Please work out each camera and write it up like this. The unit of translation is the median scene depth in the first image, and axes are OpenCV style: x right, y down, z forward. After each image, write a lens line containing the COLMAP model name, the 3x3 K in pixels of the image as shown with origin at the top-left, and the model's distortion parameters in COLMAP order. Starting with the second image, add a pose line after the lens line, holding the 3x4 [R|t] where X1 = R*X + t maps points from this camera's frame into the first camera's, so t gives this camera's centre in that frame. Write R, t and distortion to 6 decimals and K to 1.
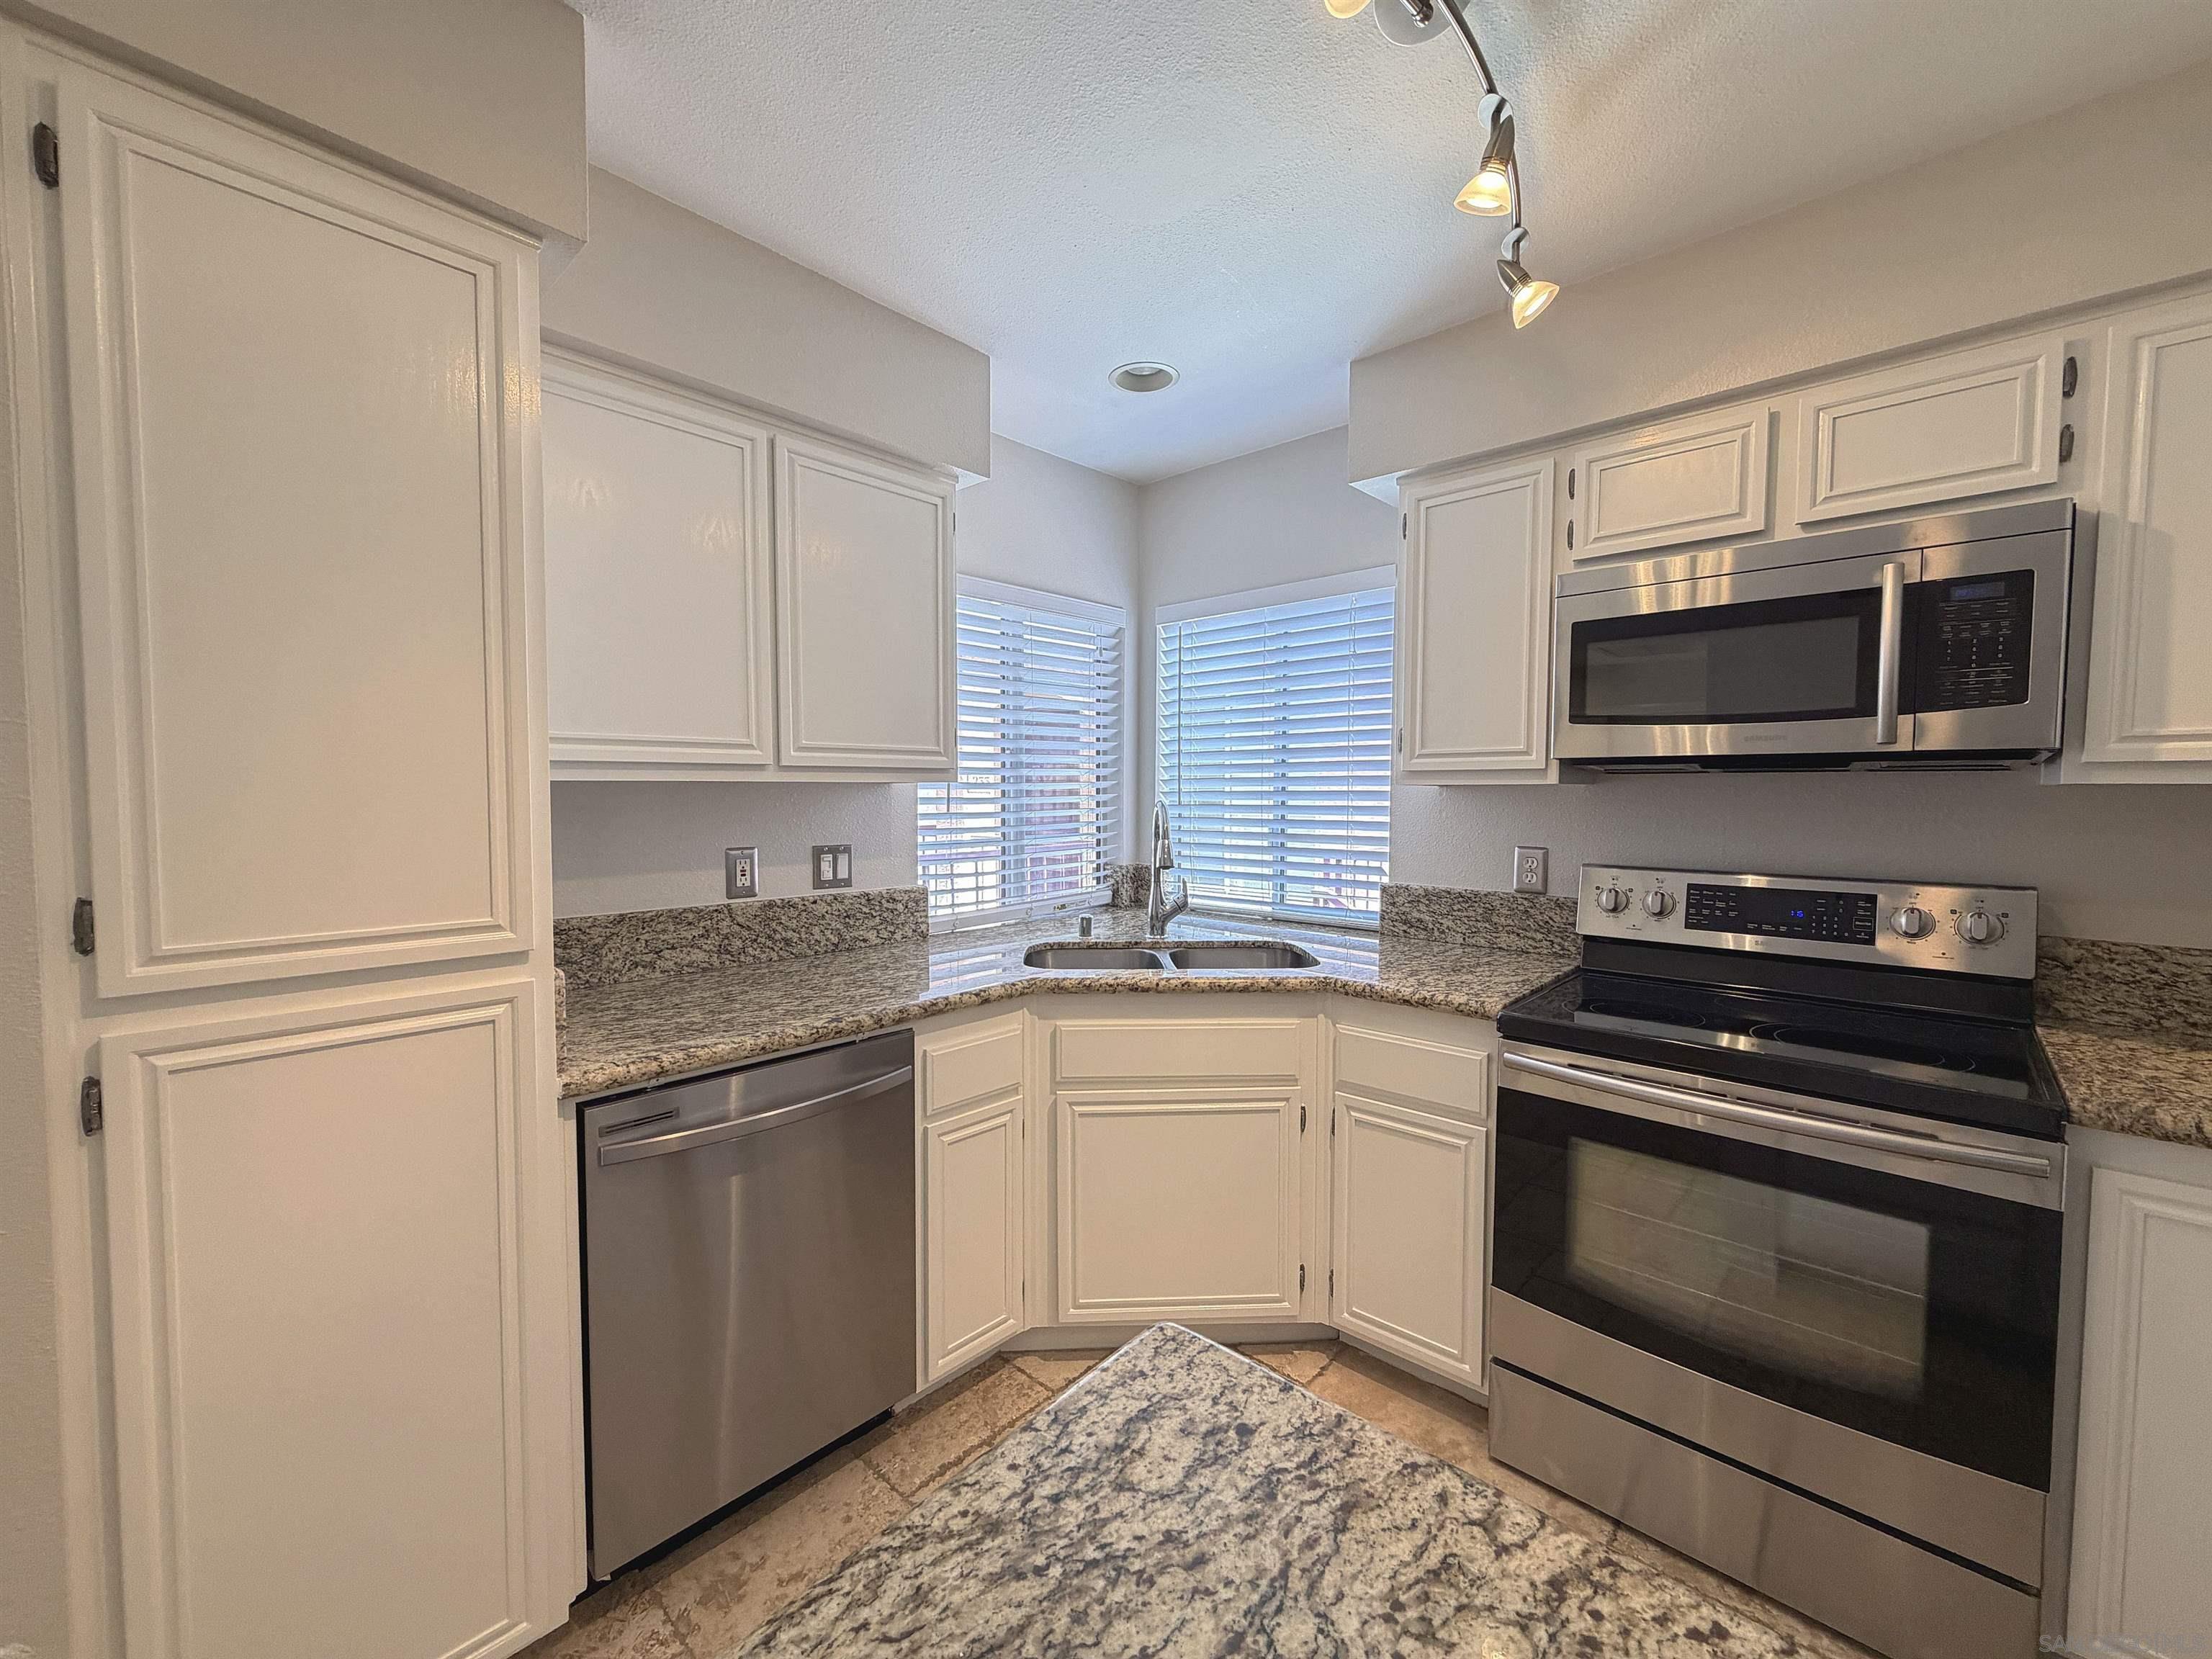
lens RADIAL K [[880.7, 0, 1102.0], [0, 880.7, 832.7], [0, 0, 1]] dist [0.004383, 0.000594]
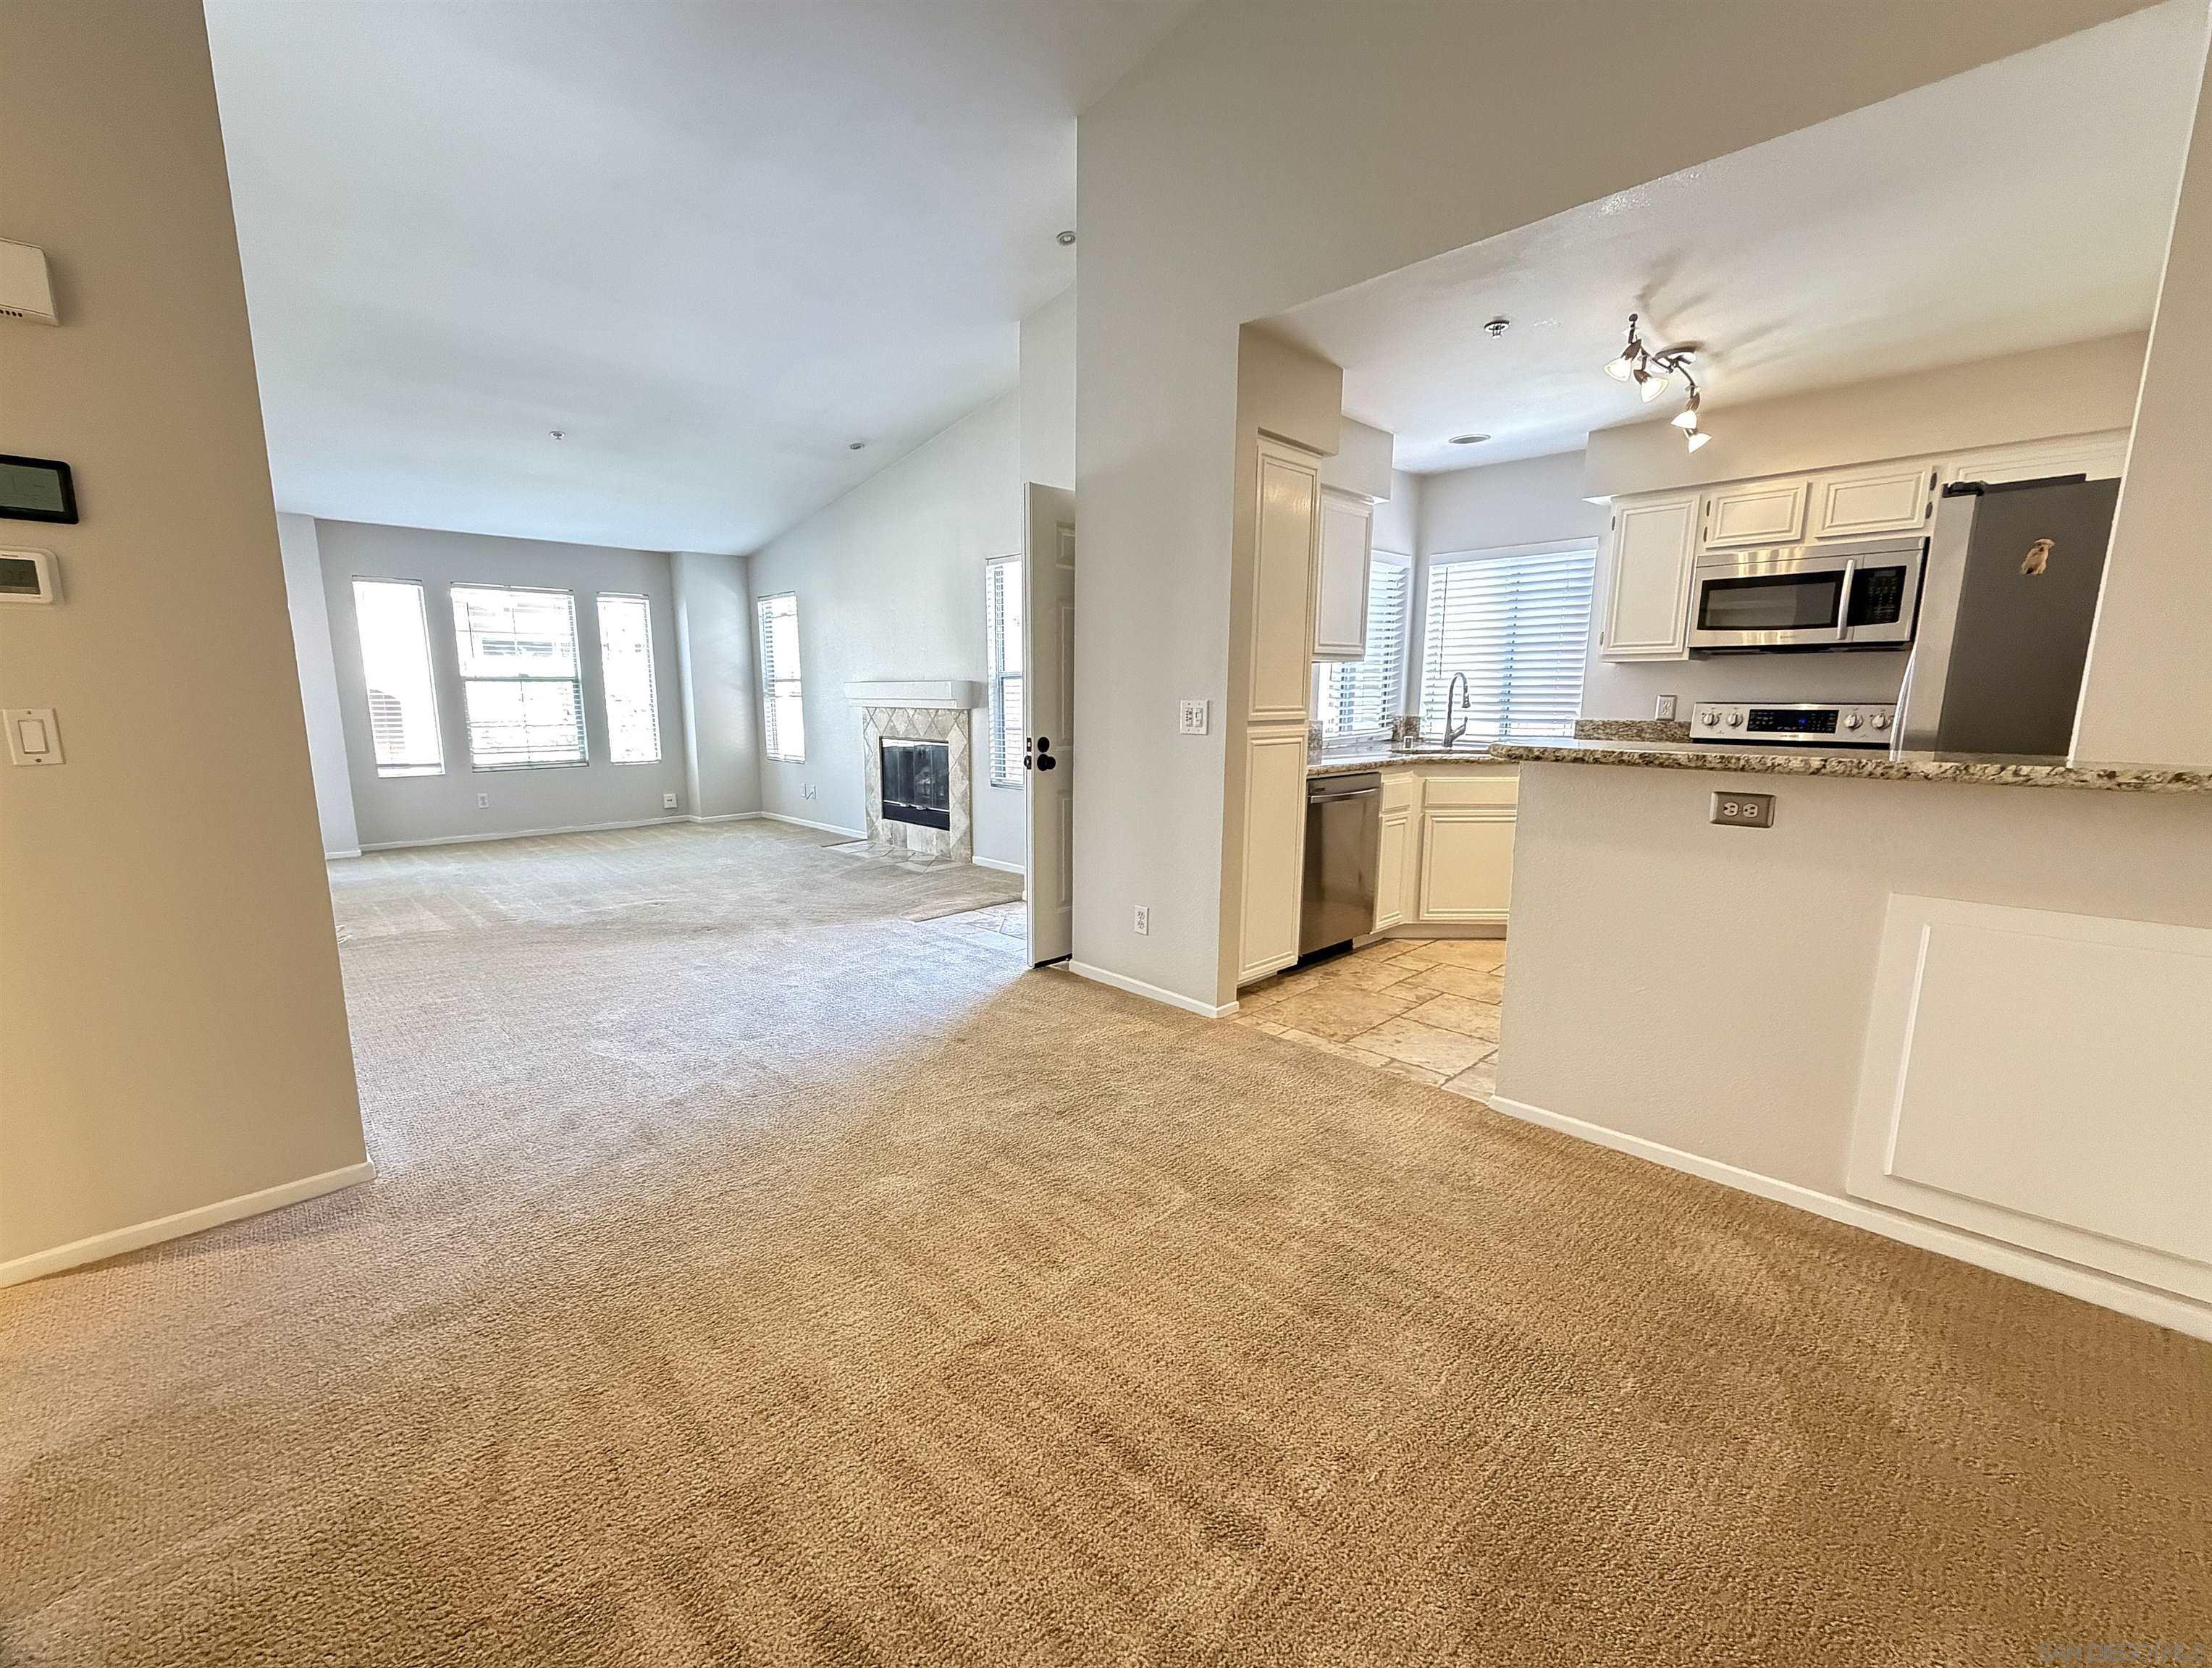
lens RADIAL K [[925.2, 0, 1063.7], [0, 925.2, 854.1], [0, 0, 1]] dist [-0.000694, -0.000108]
pose [[0.996953, 0.010221, -0.077334, -0.798248], [-0.000271, 0.991828, 0.127582, 0.124610], [0.078006, -0.127172, 0.988809, -1.362993]]
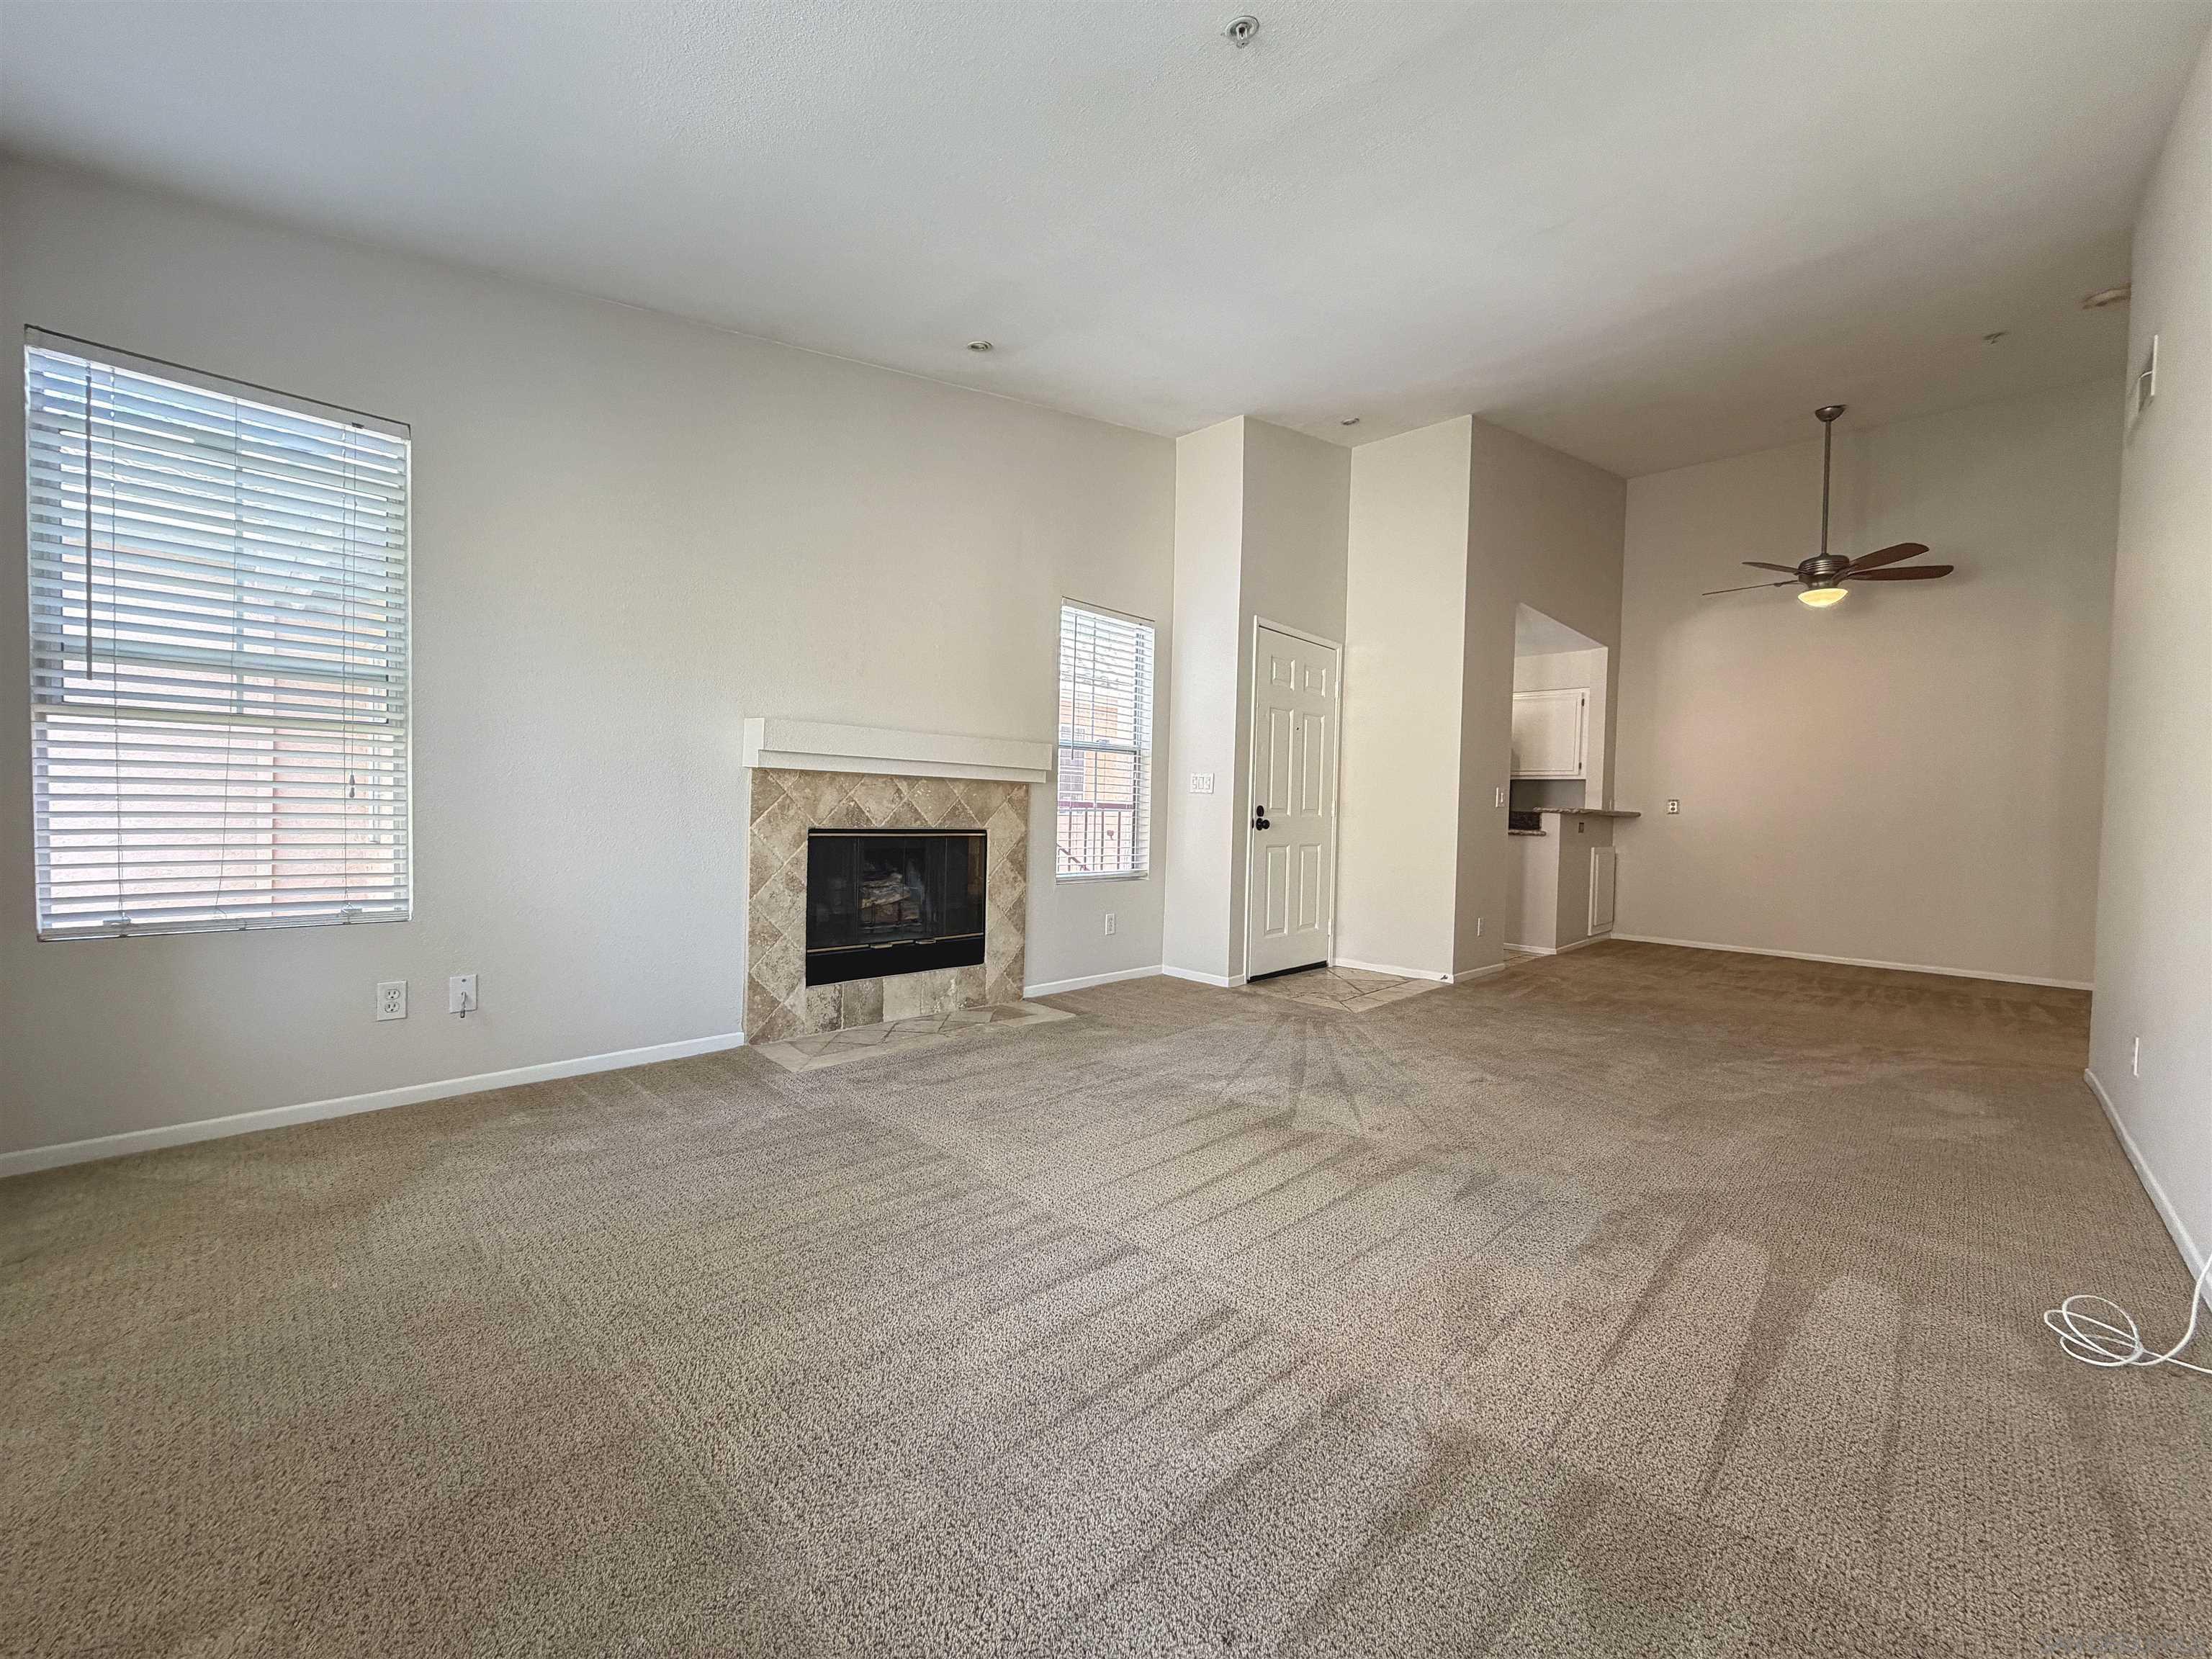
lens RADIAL K [[880.7, 0, 1092.4], [0, 880.7, 825.2], [0, 0, 1]] dist [0.004383, 0.000594]
pose [[0.040661, -0.020496, 0.998963, -3.720868], [0.017790, 0.999646, 0.019786, 0.097123], [-0.999015, 0.016967, 0.041011, 1.735221]]
